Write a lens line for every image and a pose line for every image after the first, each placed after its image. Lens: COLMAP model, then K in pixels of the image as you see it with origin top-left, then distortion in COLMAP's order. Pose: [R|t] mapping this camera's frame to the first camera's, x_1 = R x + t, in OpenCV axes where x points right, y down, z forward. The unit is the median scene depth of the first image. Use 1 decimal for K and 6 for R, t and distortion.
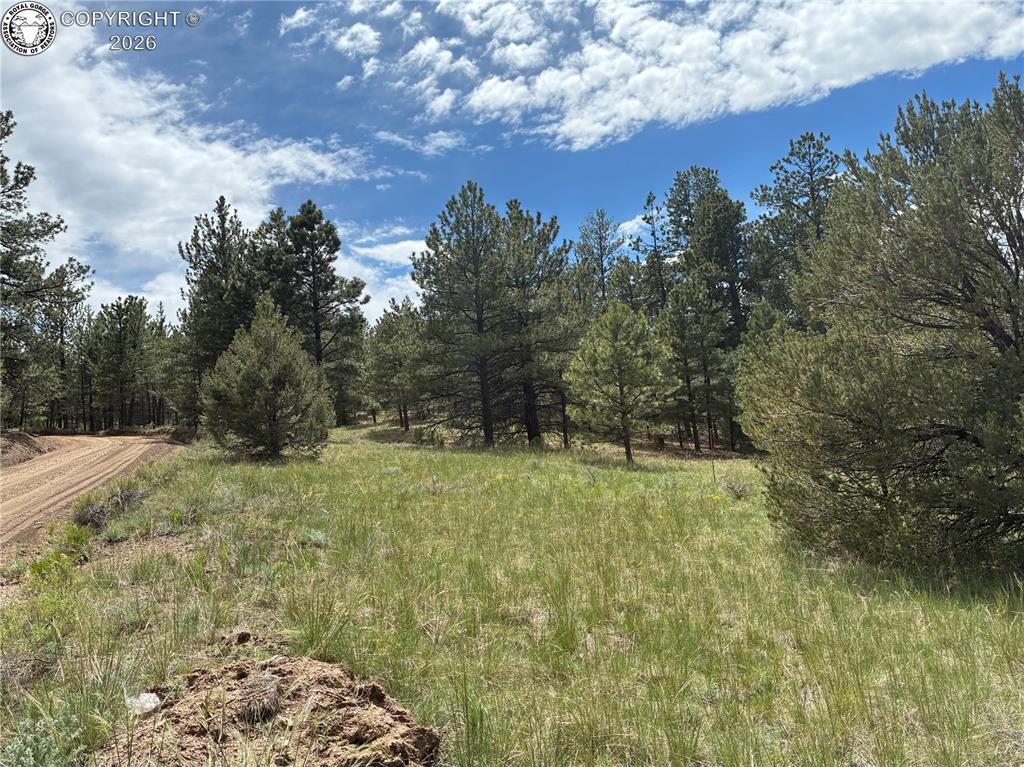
lens RADIAL K [[759.2, 0, 514.8], [0, 759.2, 375.8], [0, 0, 1]] dist [0.021209, -0.058292]
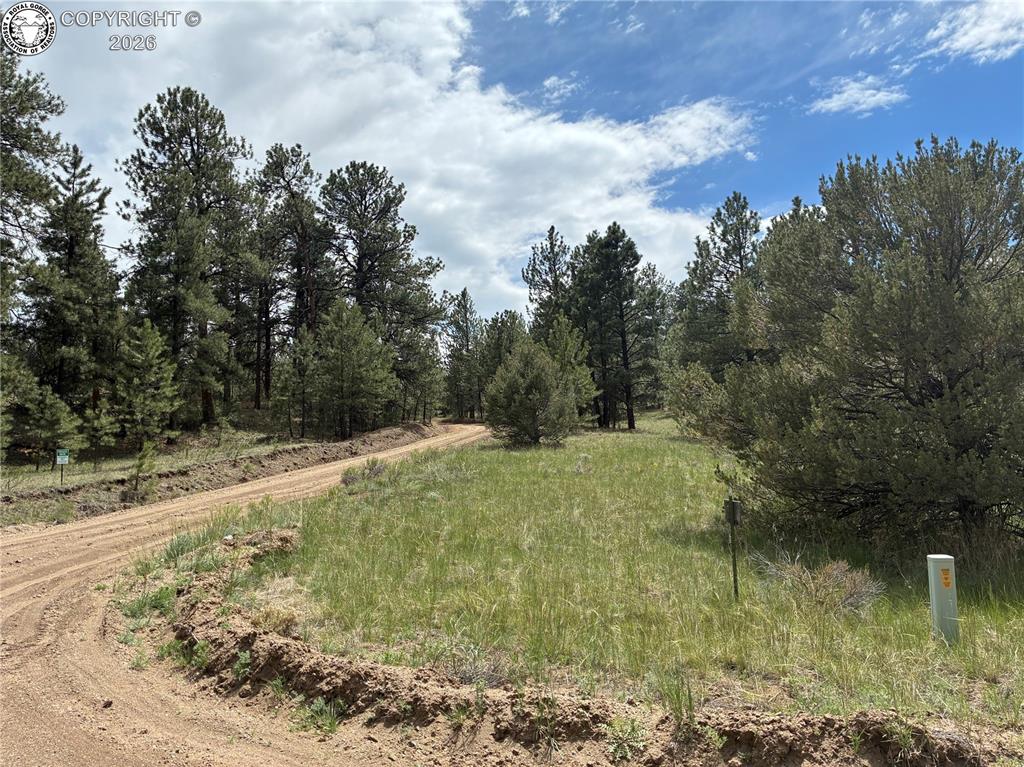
lens RADIAL K [[759.2, 0, 516.4], [0, 759.2, 375.0], [0, 0, 1]] dist [0.021209, -0.058292]
pose [[0.870574, -0.032898, -0.490936, 0.151919], [0.040838, 0.999151, 0.005464, -0.010787], [0.490339, -0.024806, 0.871178, -0.080025]]
